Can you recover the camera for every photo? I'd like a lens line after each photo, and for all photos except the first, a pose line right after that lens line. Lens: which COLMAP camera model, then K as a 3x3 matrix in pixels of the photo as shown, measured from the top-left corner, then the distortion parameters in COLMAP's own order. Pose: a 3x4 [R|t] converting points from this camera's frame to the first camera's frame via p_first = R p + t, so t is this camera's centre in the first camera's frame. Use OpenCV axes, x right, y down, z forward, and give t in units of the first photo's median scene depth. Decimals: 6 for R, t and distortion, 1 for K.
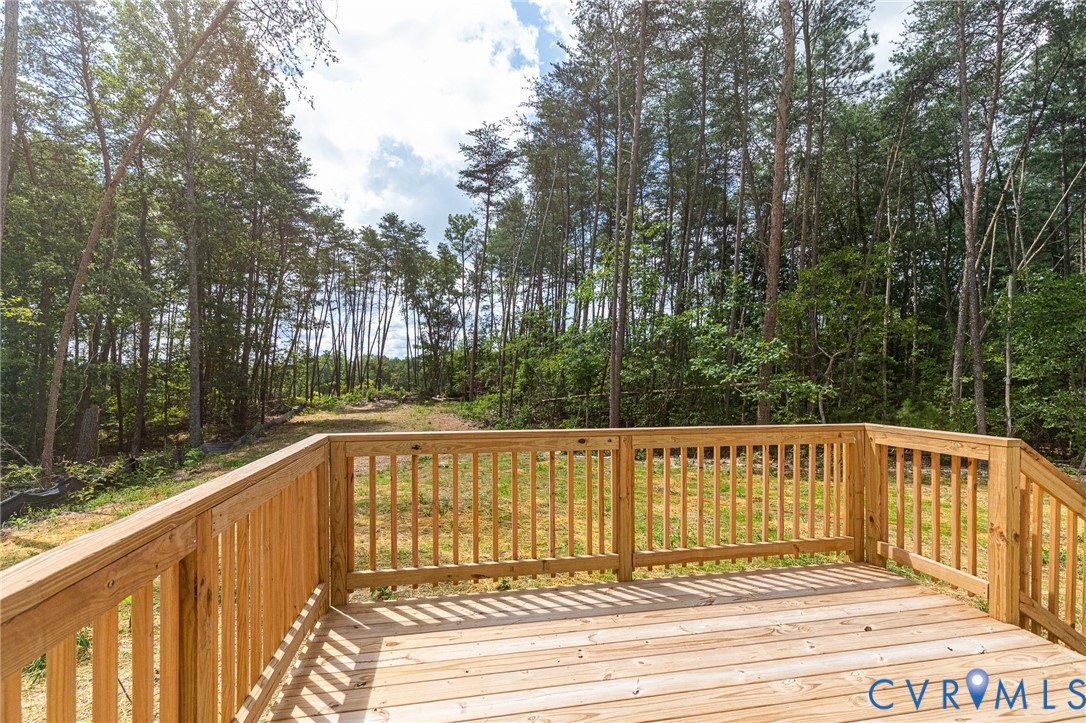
lens RADIAL K [[492.4, 0, 542.6], [0, 492.4, 386.0], [0, 0, 1]] dist [0.001927, 0.000362]
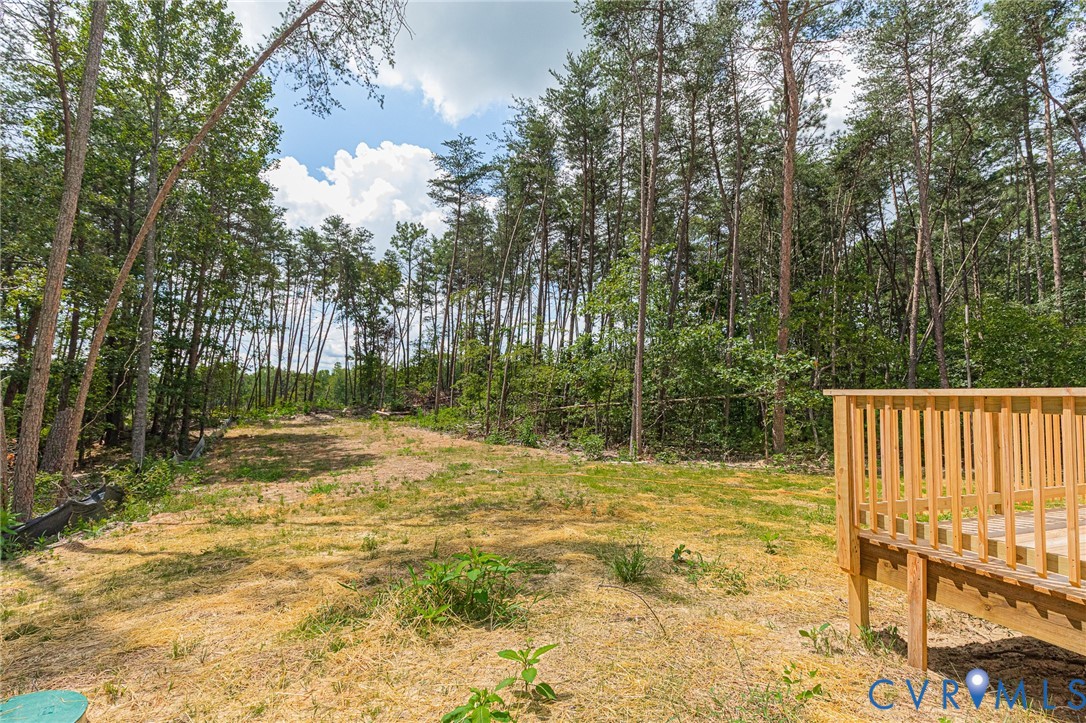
lens RADIAL K [[504.1, 0, 546.5], [0, 504.1, 367.3], [0, 0, 1]] dist [0.000573, 0.000011]
pose [[0.983842, 0.022726, 0.177591, -0.104252], [-0.009823, 0.997269, -0.073198, 0.010051], [-0.178770, 0.070271, 0.981378, -0.006220]]
